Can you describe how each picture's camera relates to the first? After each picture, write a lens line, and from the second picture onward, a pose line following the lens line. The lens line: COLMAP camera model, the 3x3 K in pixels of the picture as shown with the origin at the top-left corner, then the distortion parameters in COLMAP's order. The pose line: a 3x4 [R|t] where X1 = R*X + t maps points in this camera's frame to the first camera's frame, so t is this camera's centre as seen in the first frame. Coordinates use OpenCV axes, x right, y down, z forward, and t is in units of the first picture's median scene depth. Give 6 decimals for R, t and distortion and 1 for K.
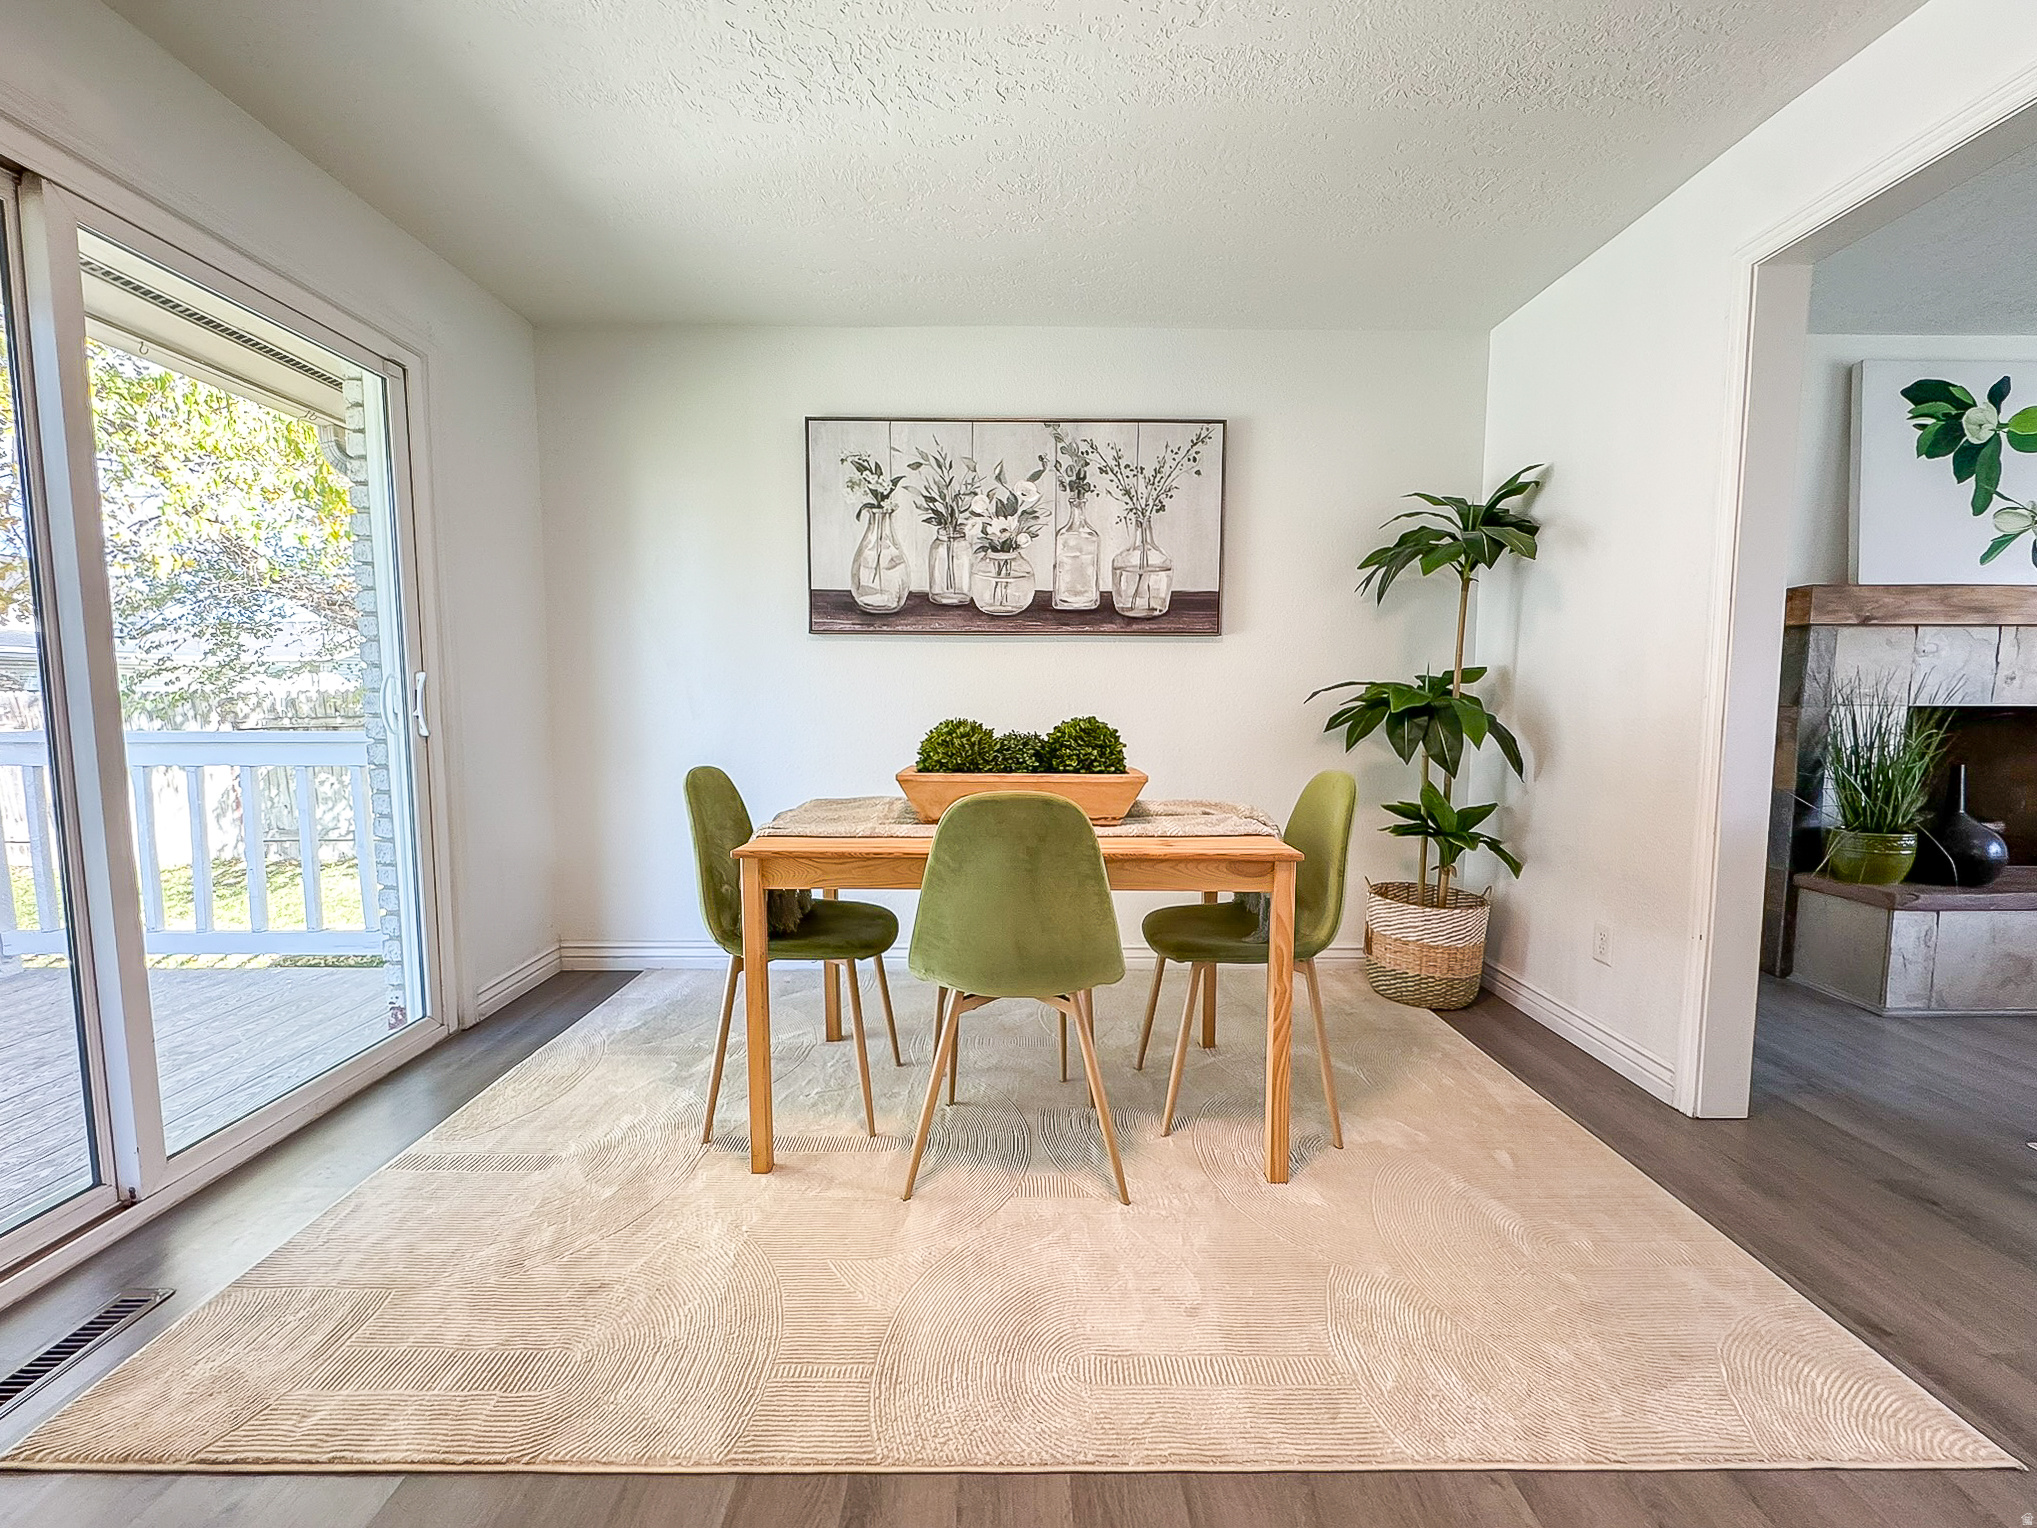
lens RADIAL K [[821.2, 0, 1021.6], [0, 821.2, 762.7], [0, 0, 1]] dist [-0.003916, 0.000429]
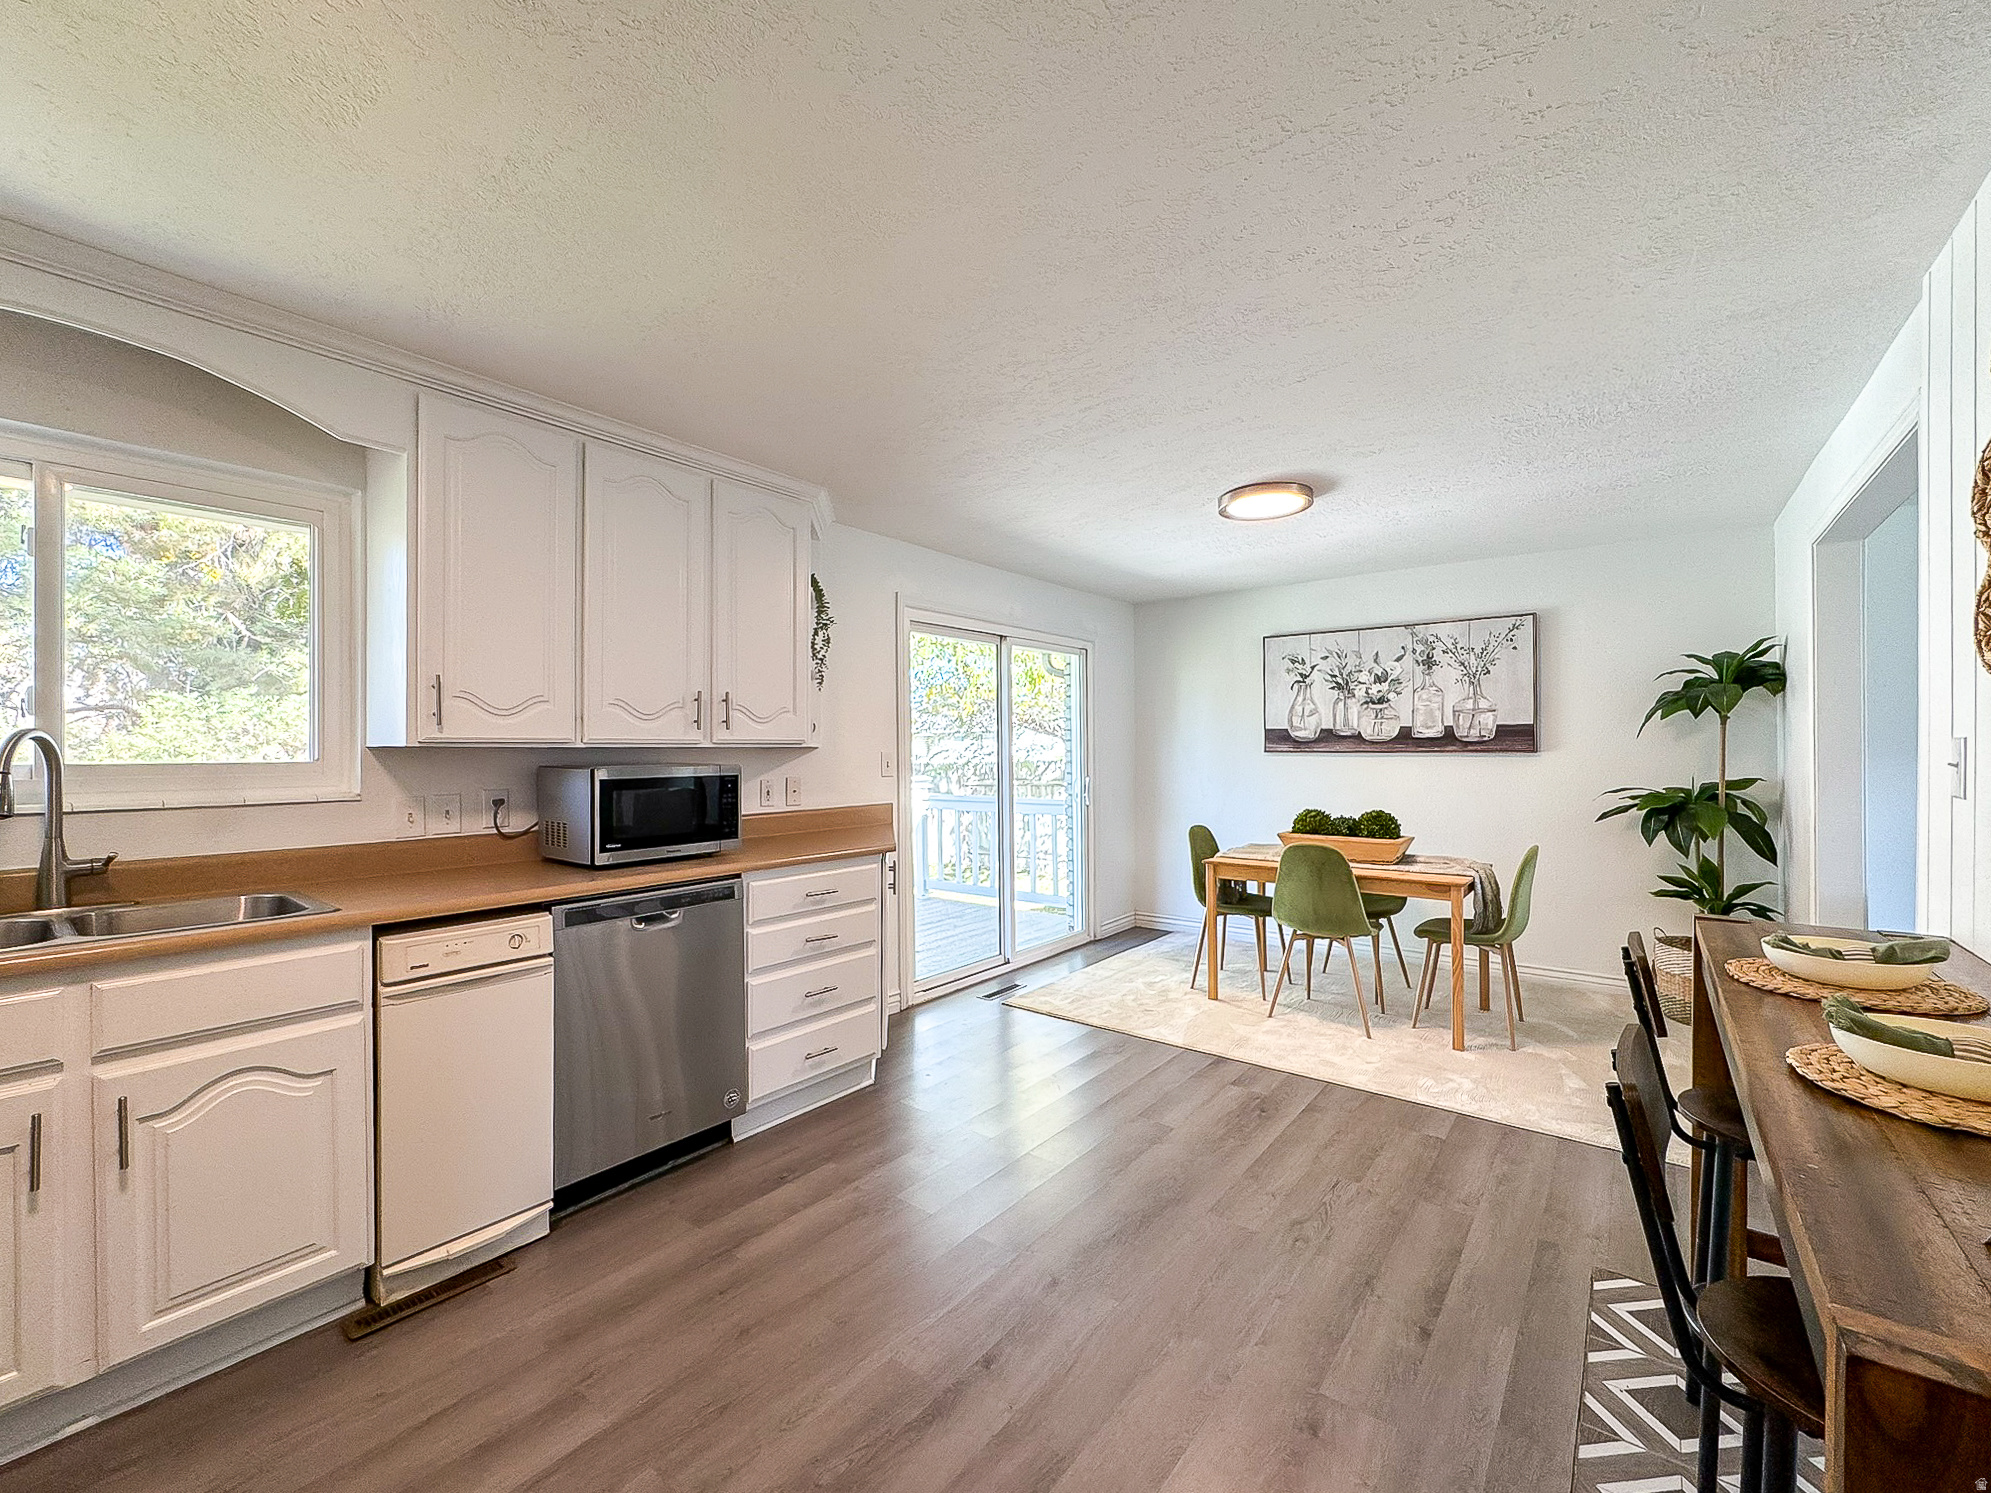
lens RADIAL K [[802.6, 0, 998.5], [0, 802.6, 745.2], [0, 0, 1]] dist [-0.003916, 0.000429]
pose [[0.780072, -0.010877, -0.625595, 0.397882], [-0.044633, 0.996334, -0.072977, -0.019835], [0.624095, 0.084849, 0.776727, -0.752253]]
